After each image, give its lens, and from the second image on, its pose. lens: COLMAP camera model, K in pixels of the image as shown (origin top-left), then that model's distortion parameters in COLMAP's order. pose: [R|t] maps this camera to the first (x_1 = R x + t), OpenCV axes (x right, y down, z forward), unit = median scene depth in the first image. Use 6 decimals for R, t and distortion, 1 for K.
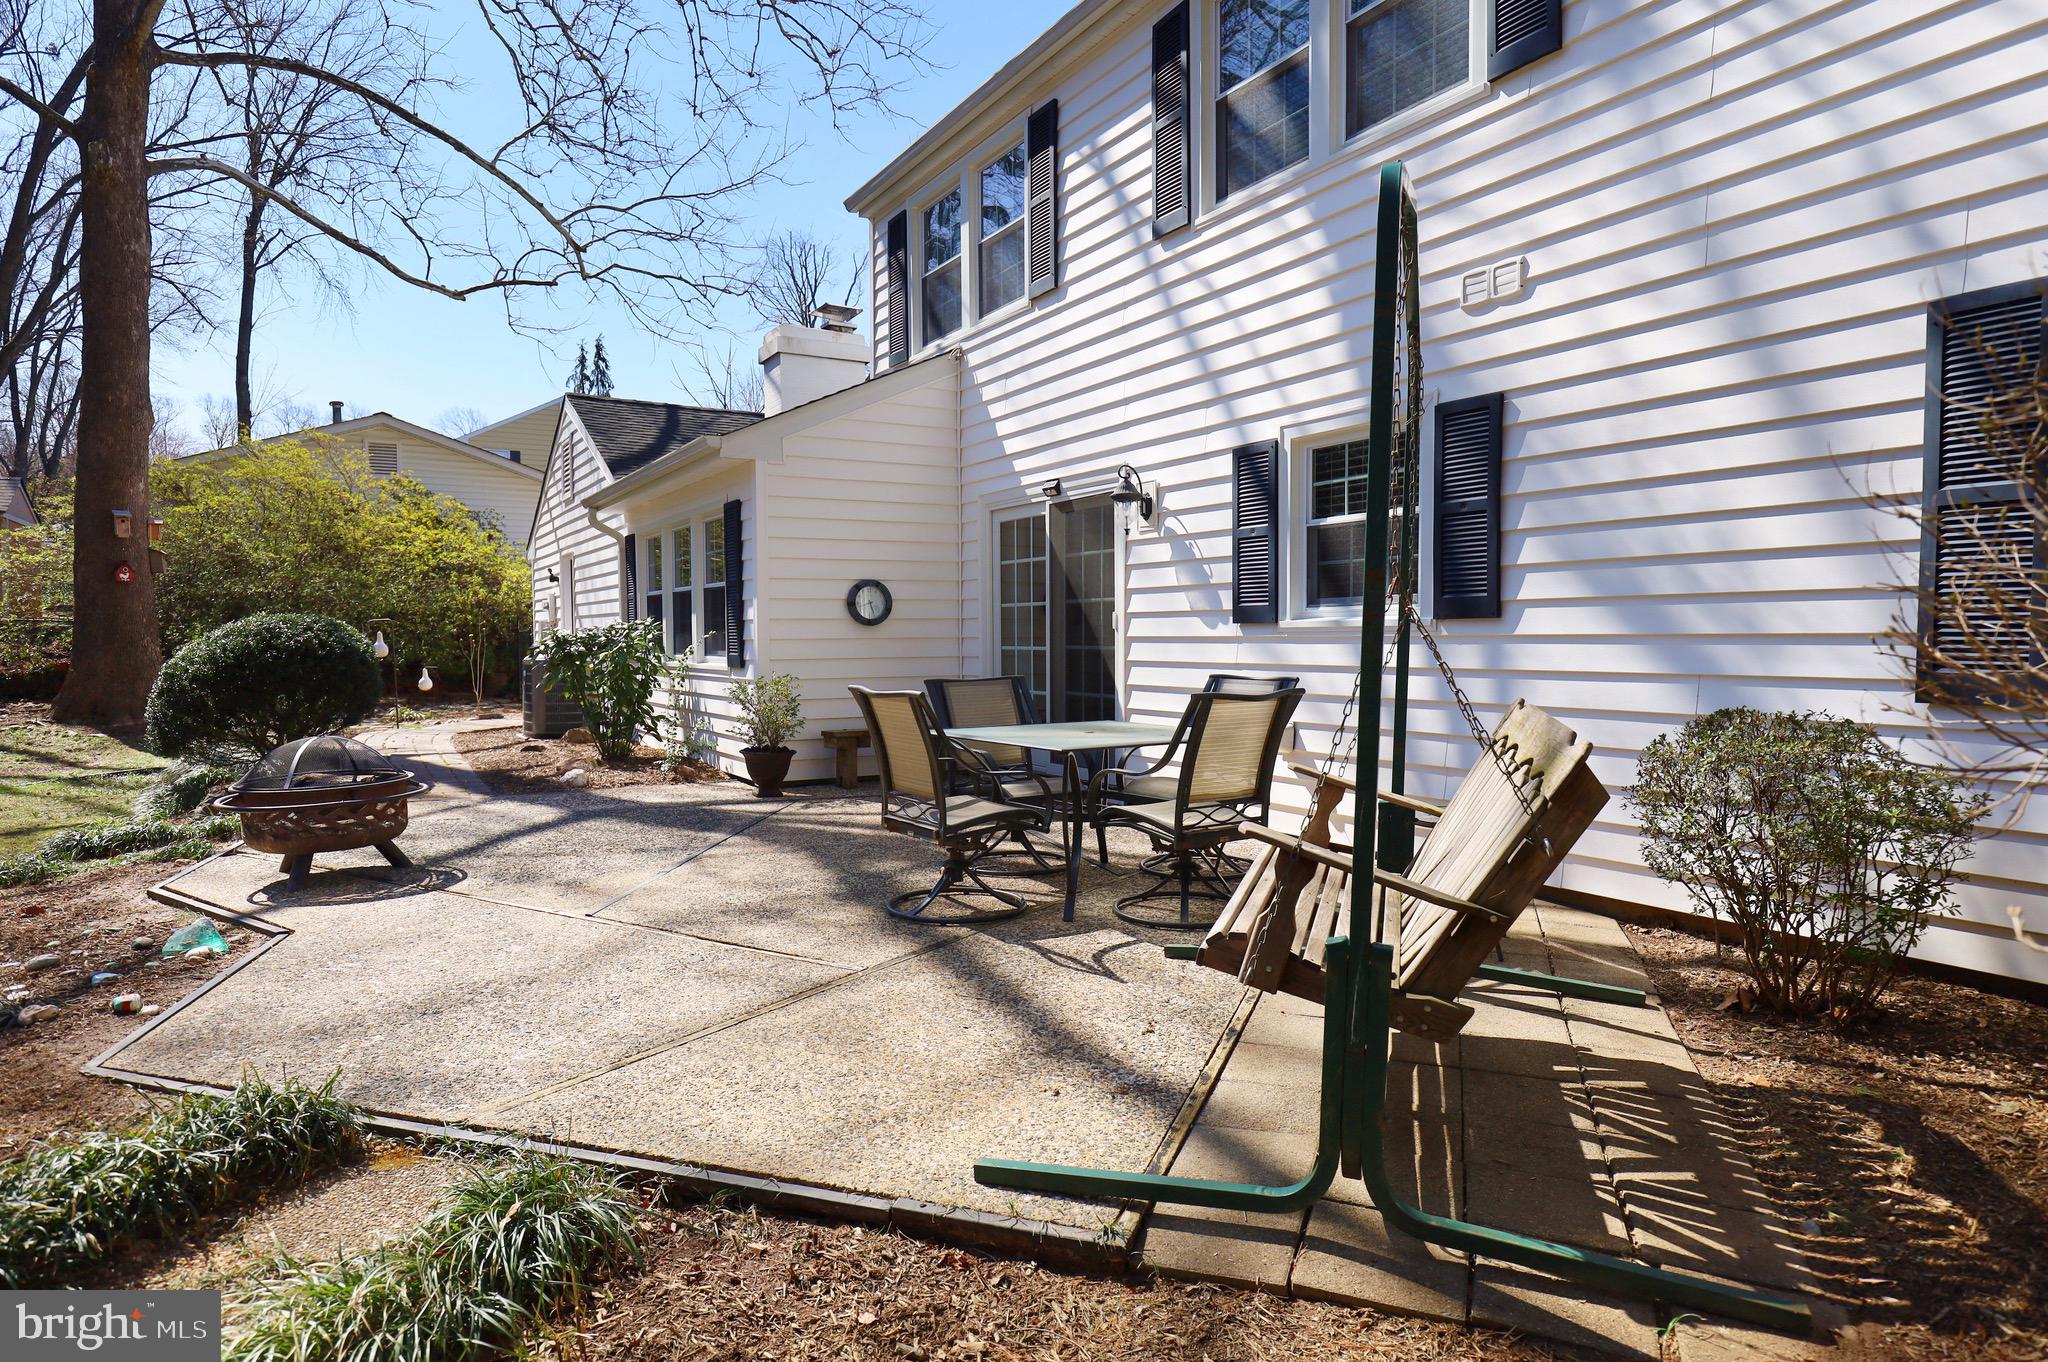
lens RADIAL K [[1227.3, 0, 1029.3], [0, 1227.3, 680.6], [0, 0, 1]] dist [0.002137, -0.000244]
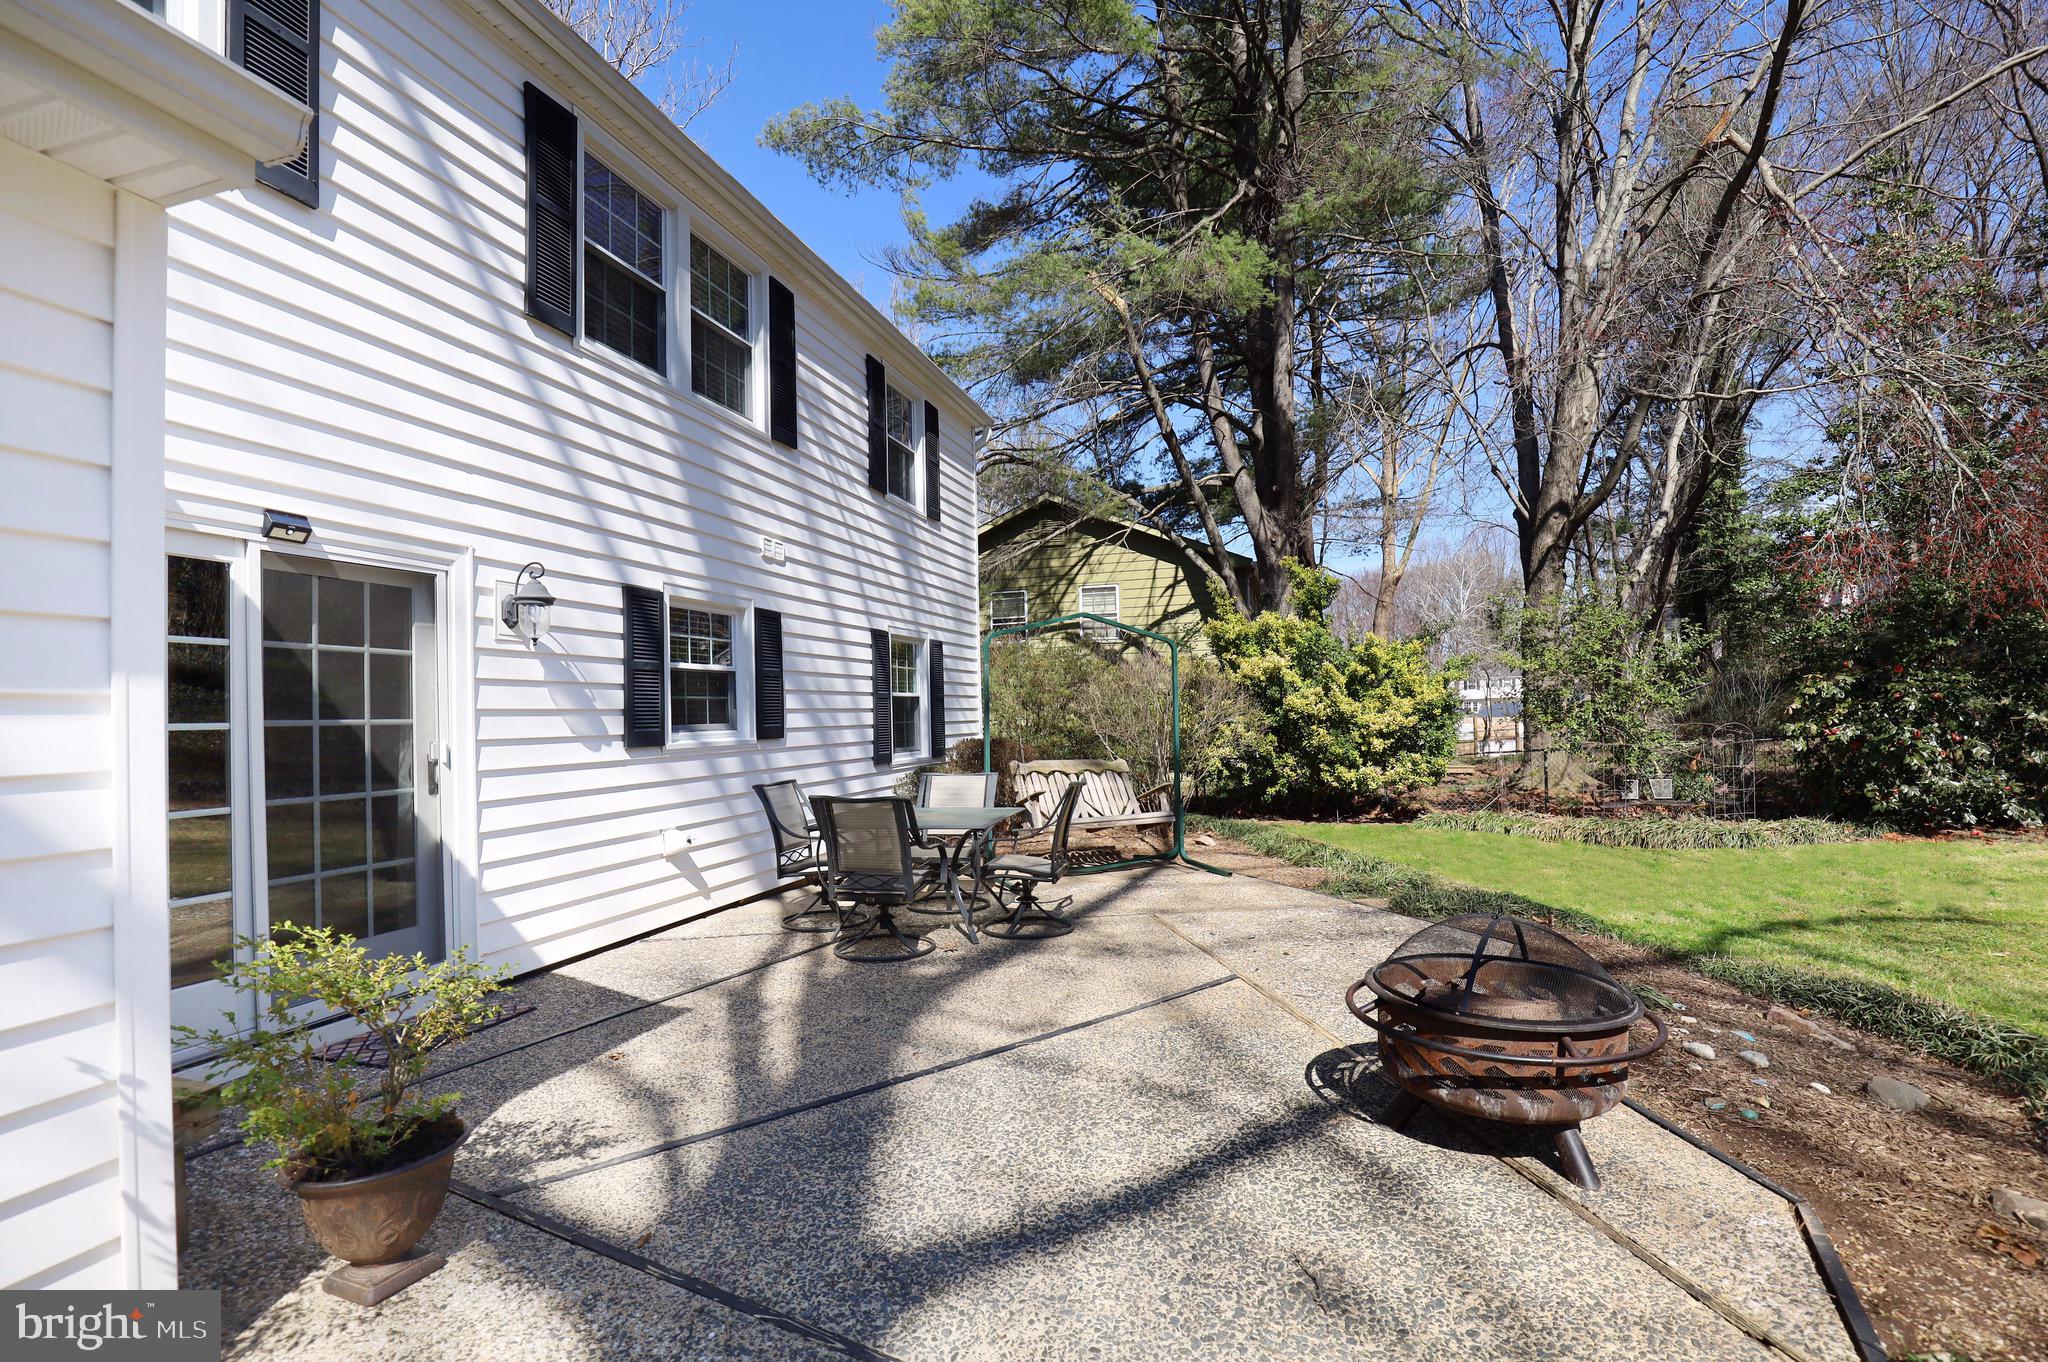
lens RADIAL K [[959.1, 0, 1029.8], [0, 959.1, 686.4], [0, 0, 1]] dist [-0.022949, -0.000285]
pose [[-0.691614, 0.042603, 0.721010, -0.670657], [0.054506, 0.998491, -0.006714, -0.074146], [-0.720207, 0.034656, -0.692893, 1.311836]]
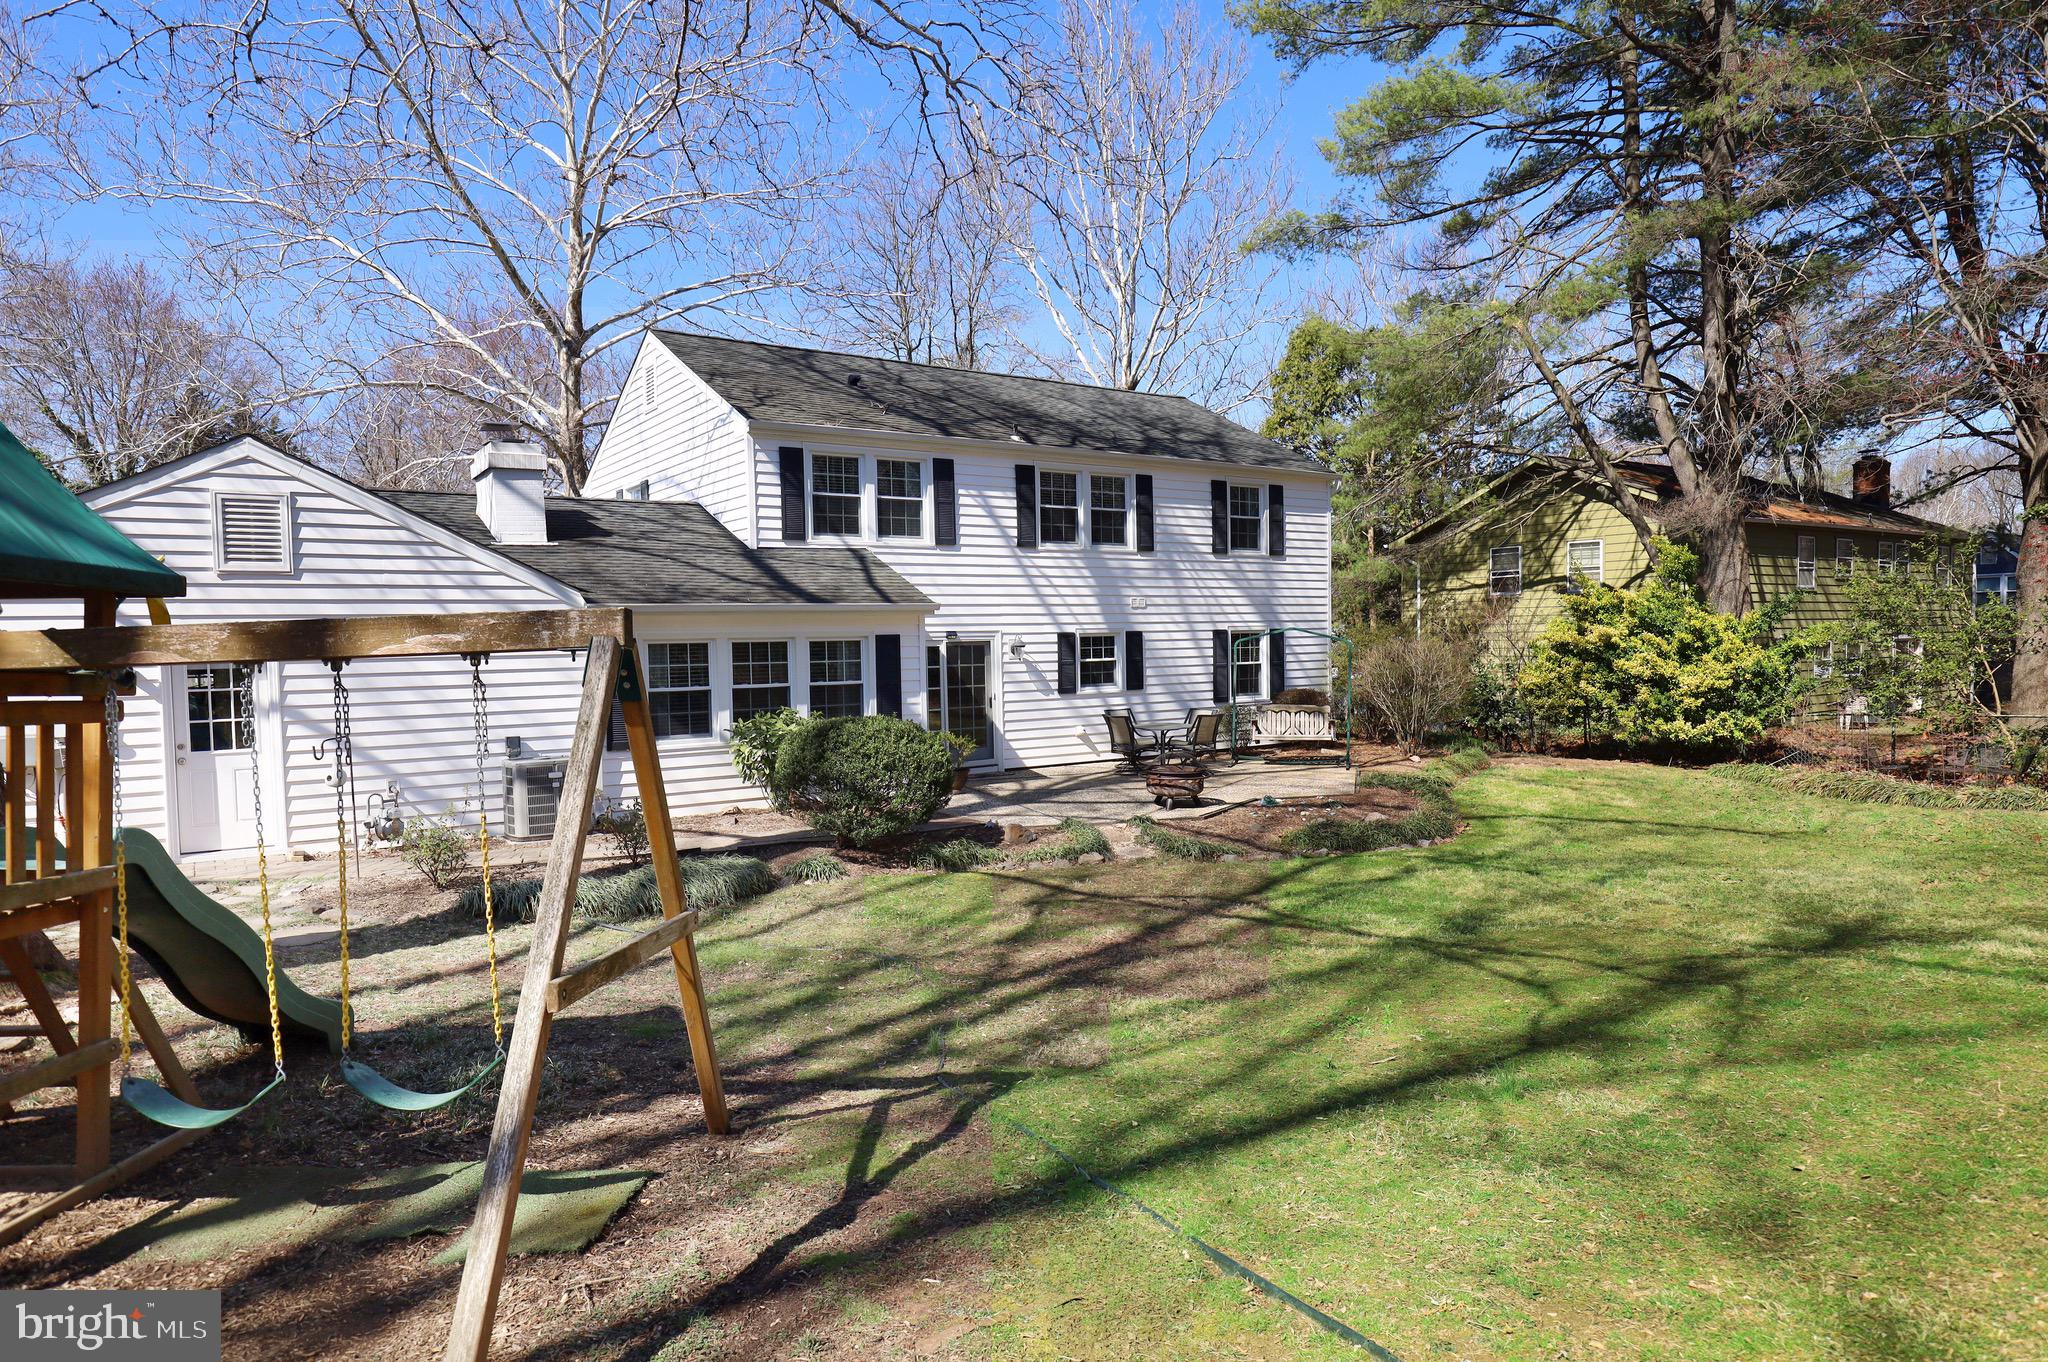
lens RADIAL K [[1227.3, 0, 1023.5], [0, 1227.3, 672.6], [0, 0, 1]] dist [0.002137, -0.000244]
pose [[-0.090888, -0.023852, 0.995575, -2.657722], [0.053857, 0.998132, 0.028830, -0.181169], [-0.994404, 0.056239, -0.089434, 1.327067]]
